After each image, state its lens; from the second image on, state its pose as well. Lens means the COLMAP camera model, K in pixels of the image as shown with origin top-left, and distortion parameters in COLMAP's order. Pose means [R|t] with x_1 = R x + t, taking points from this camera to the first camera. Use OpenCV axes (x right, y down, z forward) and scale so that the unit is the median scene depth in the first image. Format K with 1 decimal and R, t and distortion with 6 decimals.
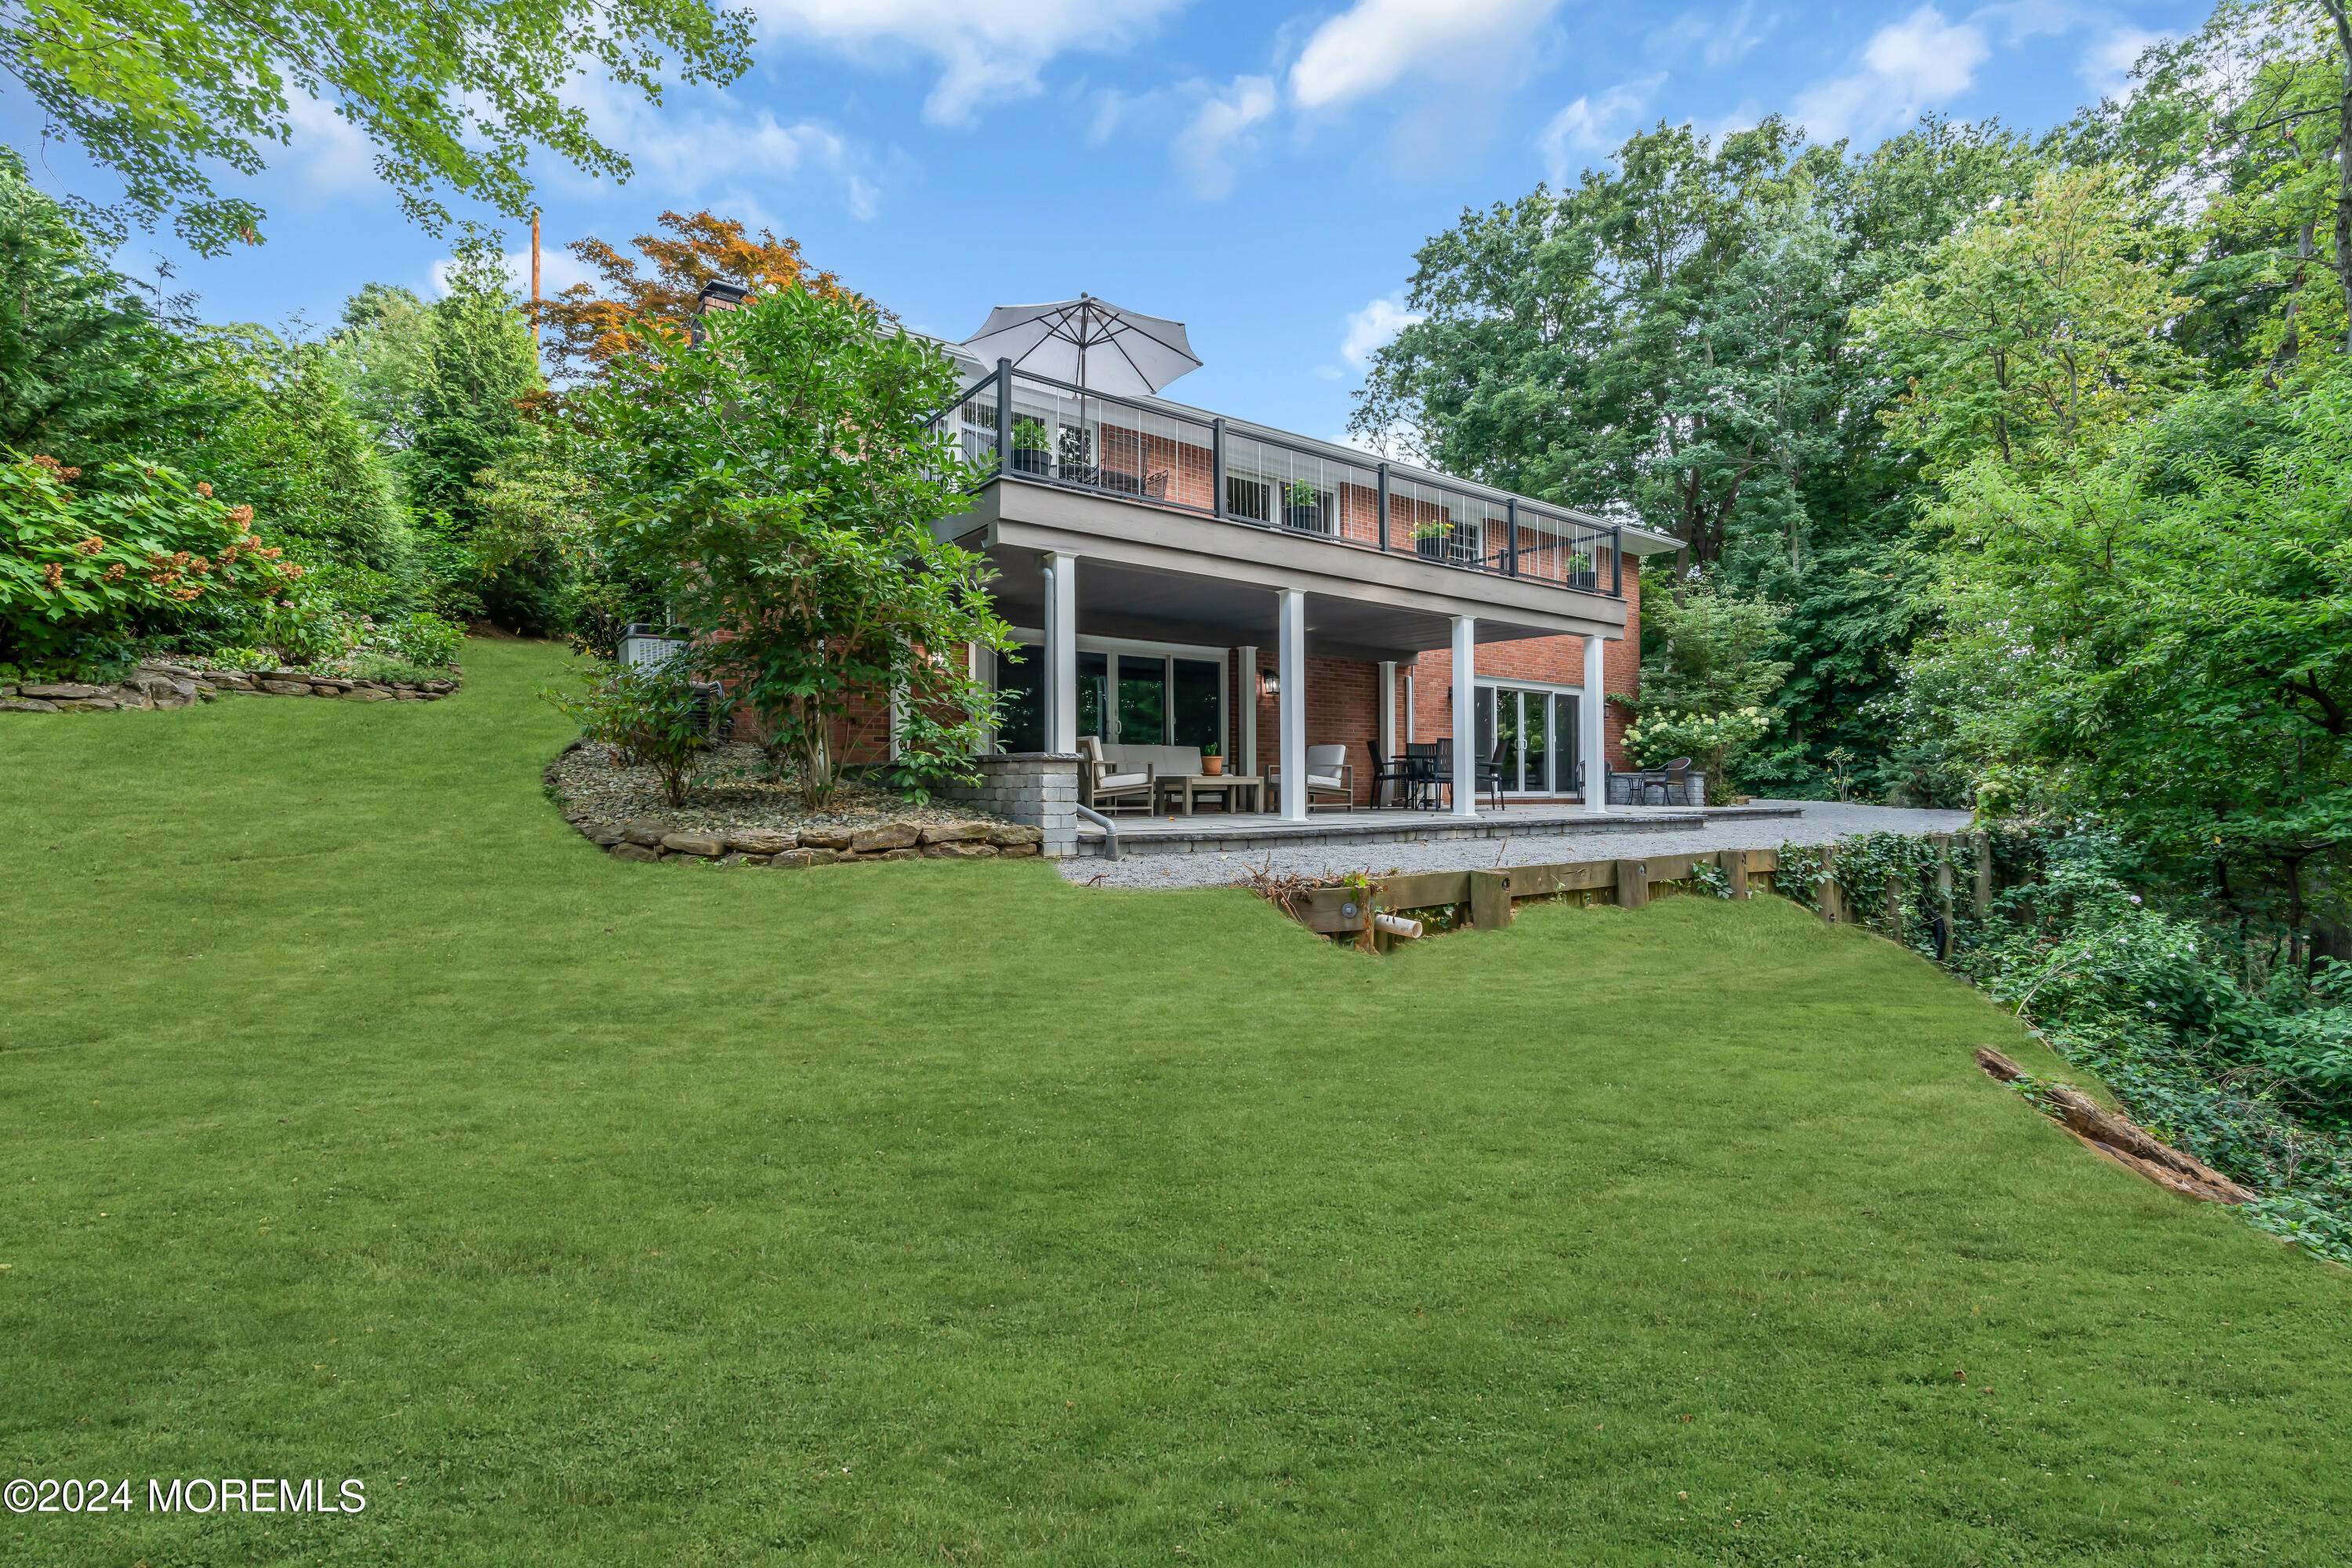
lens RADIAL K [[1052.4, 0, 1189.1], [0, 1052.4, 782.7], [0, 0, 1]] dist [-0.008645, 0.001147]
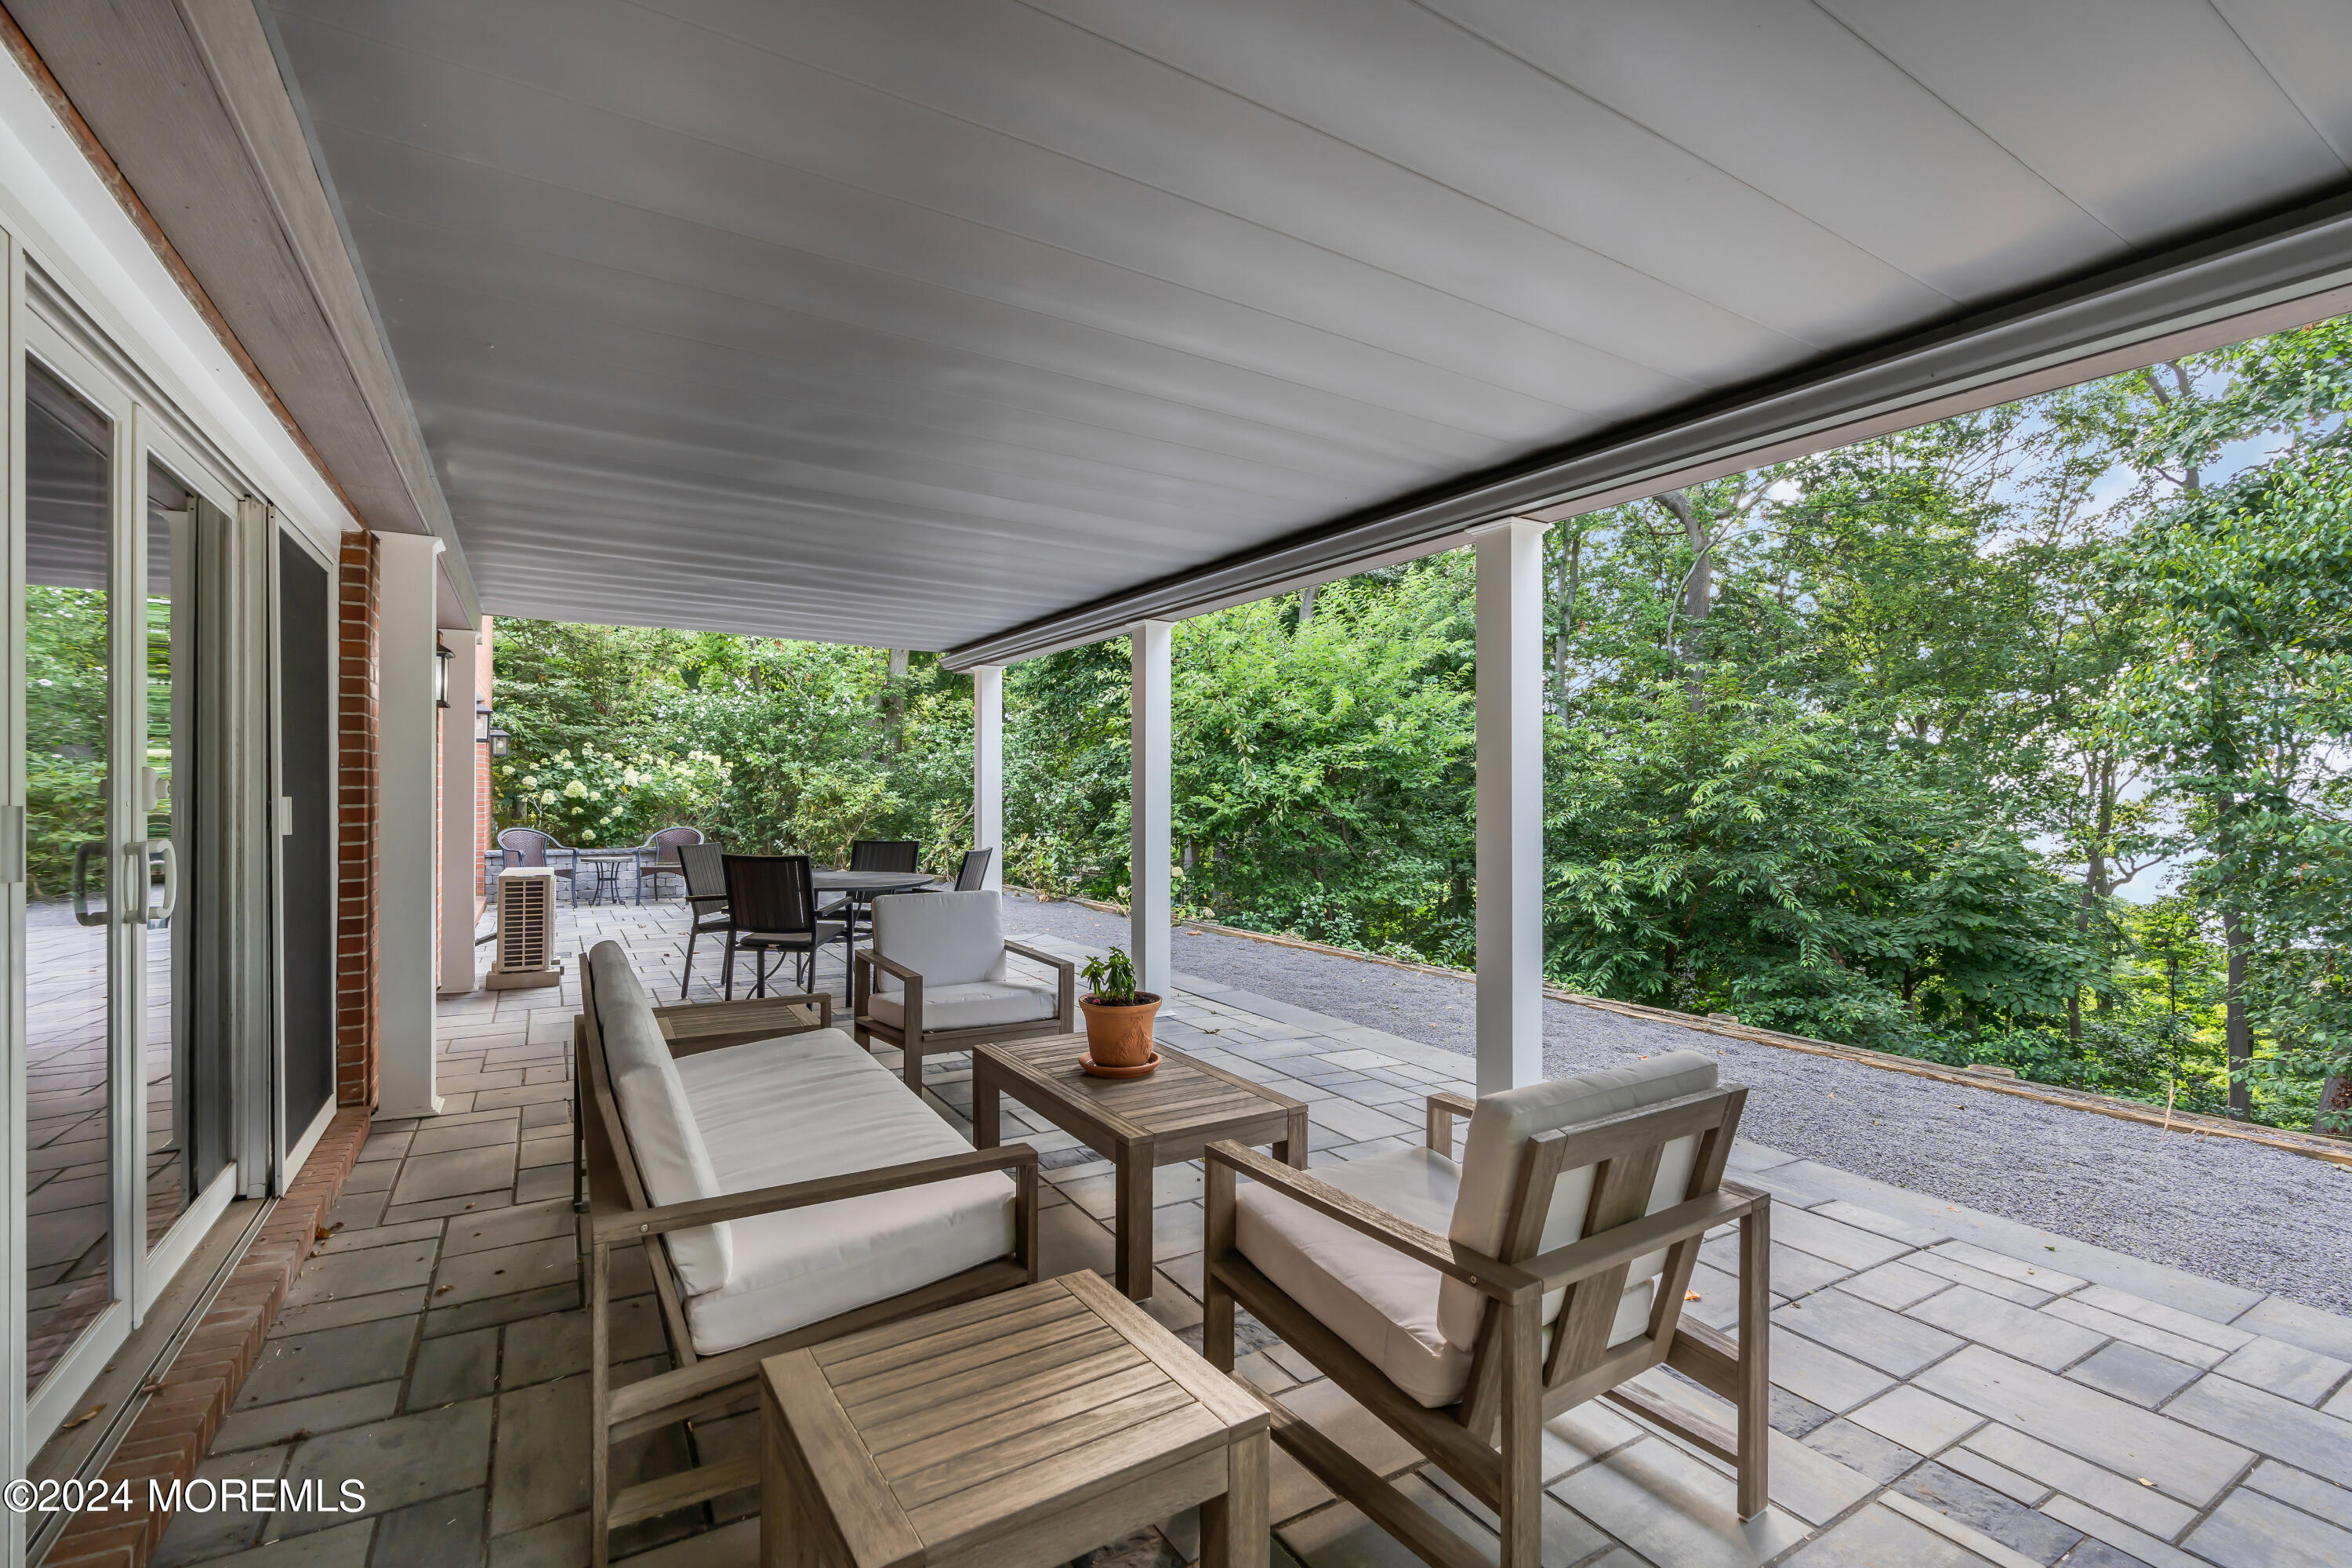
lens RADIAL K [[1052.4, 0, 1185.0], [0, 1052.4, 786.5], [0, 0, 1]] dist [-0.008645, 0.001147]
pose [[0.083993, 0.001066, 0.996466, -0.101799], [-0.013137, 0.999914, 0.000038, -0.032990], [-0.996380, -0.013093, 0.084000, 0.381587]]
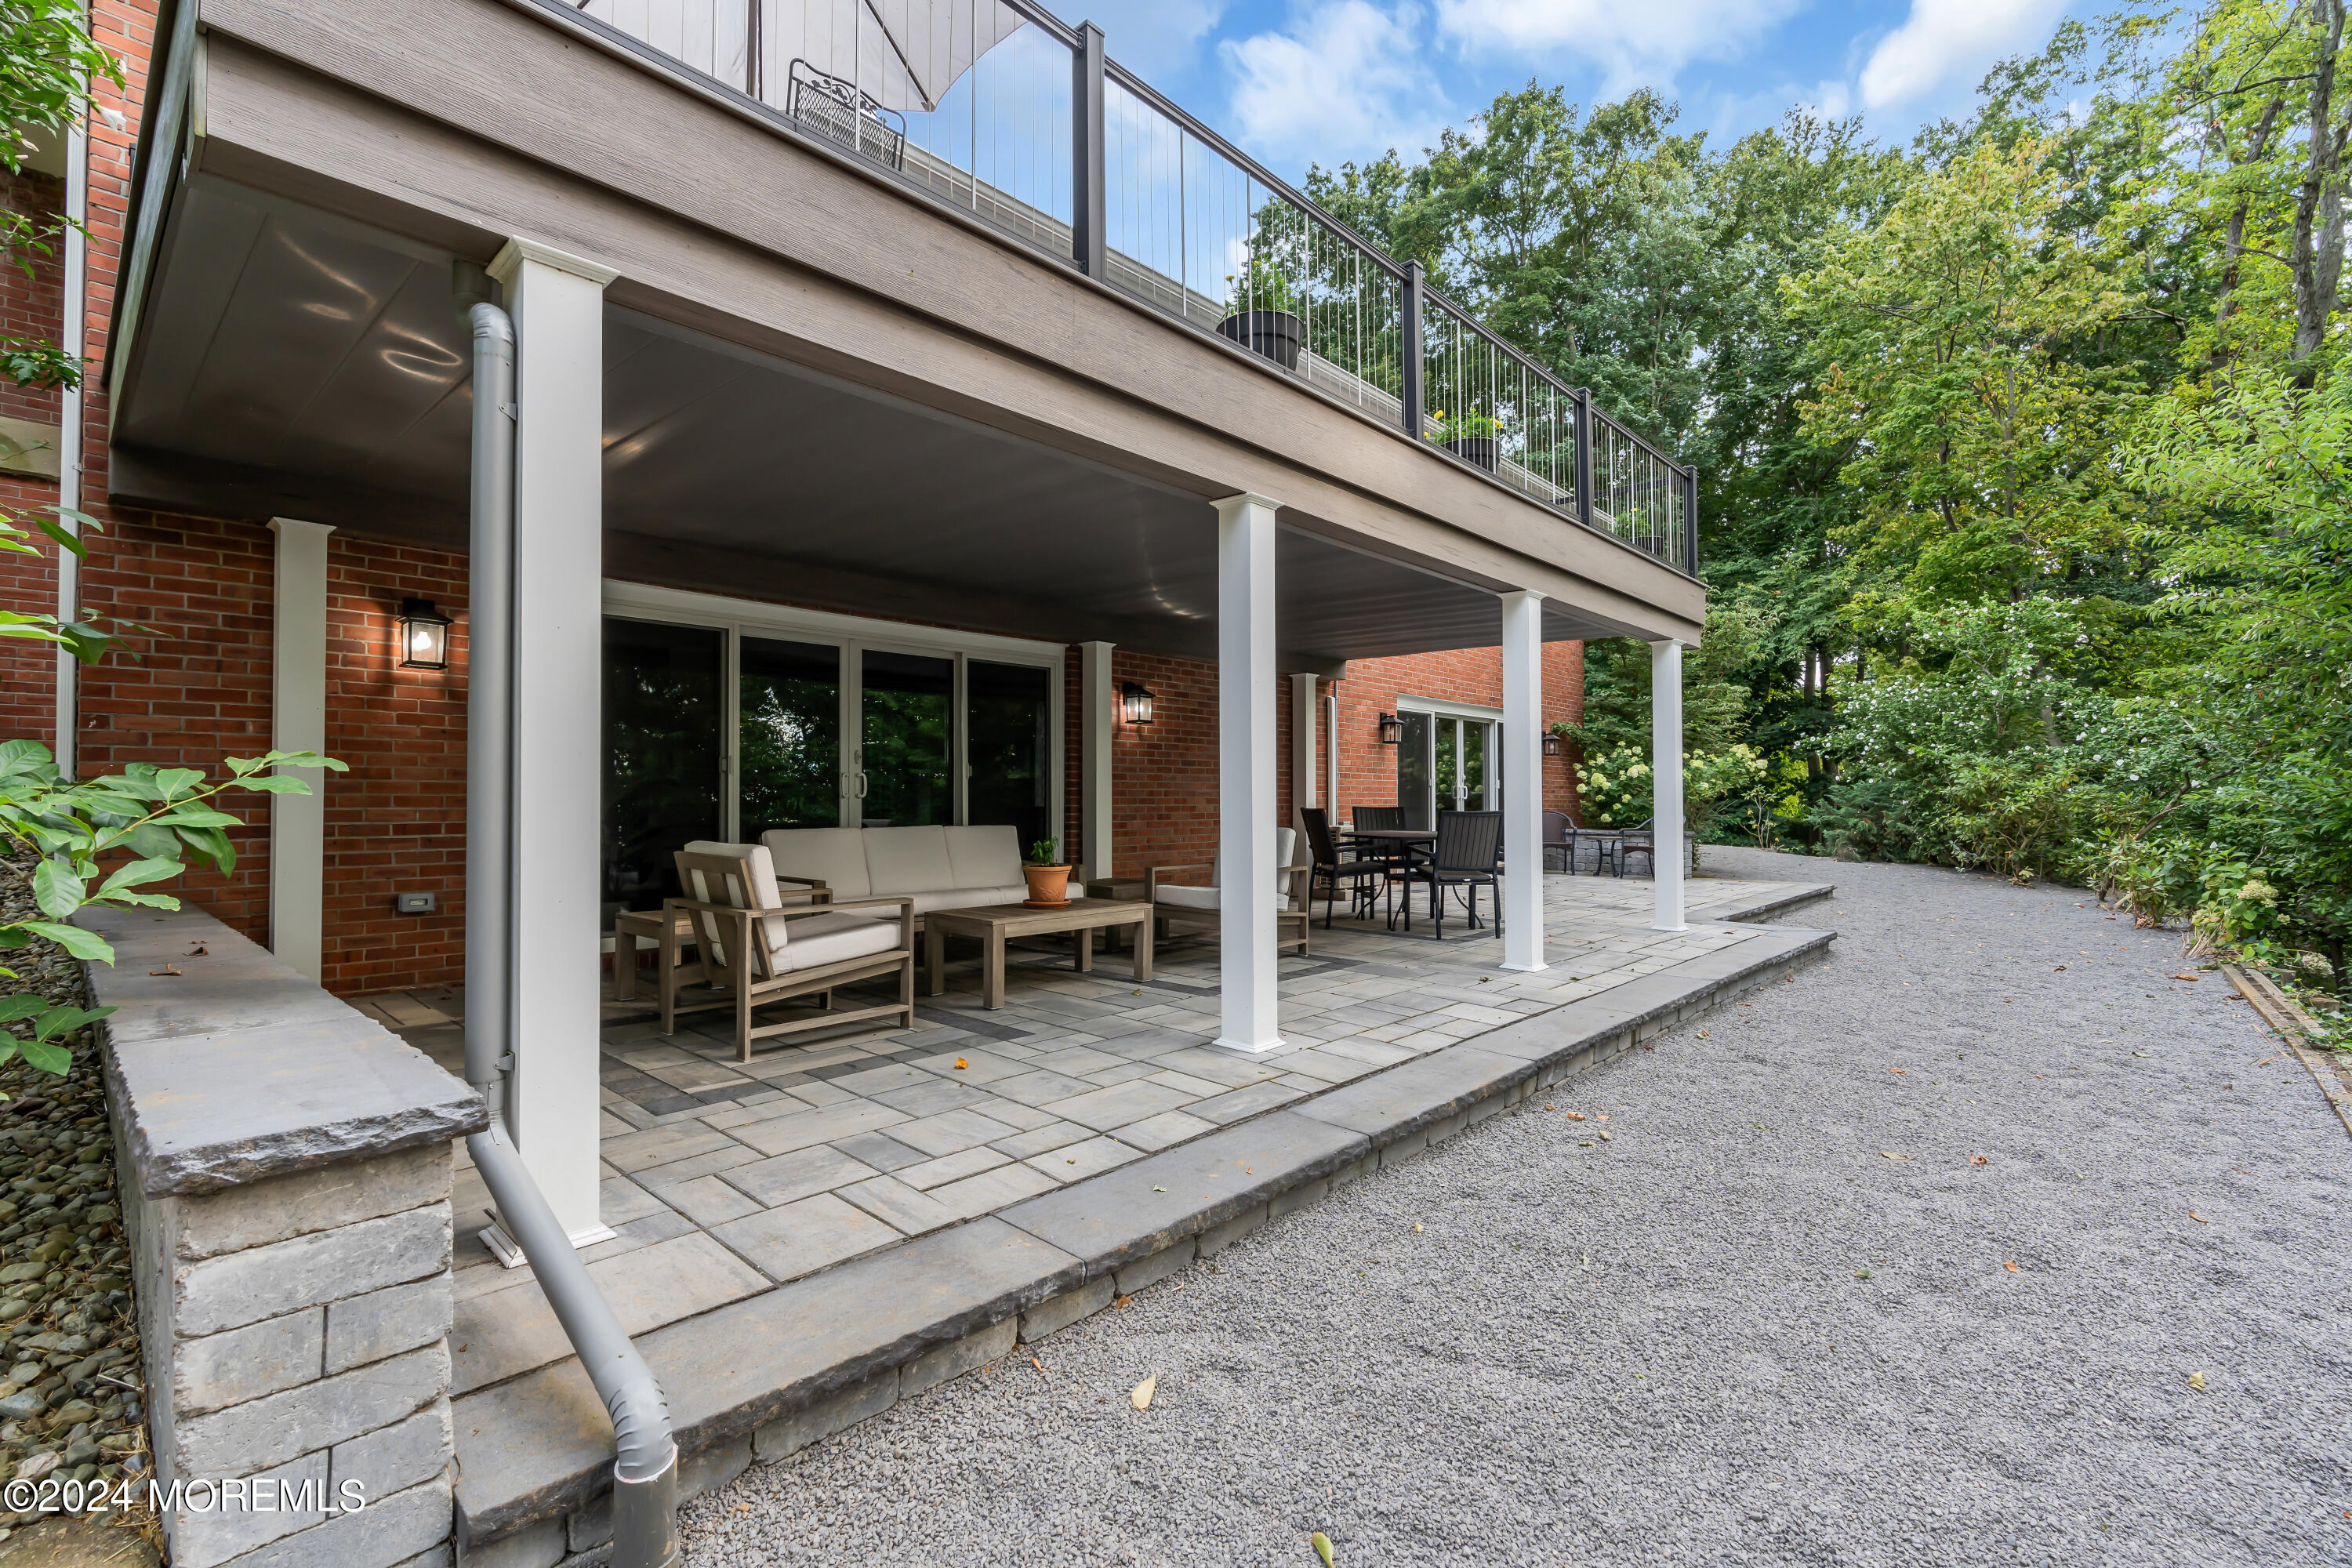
lens RADIAL K [[1052.4, 0, 1179.8], [0, 1052.4, 778.5], [0, 0, 1]] dist [-0.008645, 0.001147]
pose [[0.983966, 0.006870, 0.178225, -0.001534], [-0.004617, 0.999904, -0.013048, -0.022531], [-0.178297, 0.012016, 0.983903, 0.203888]]
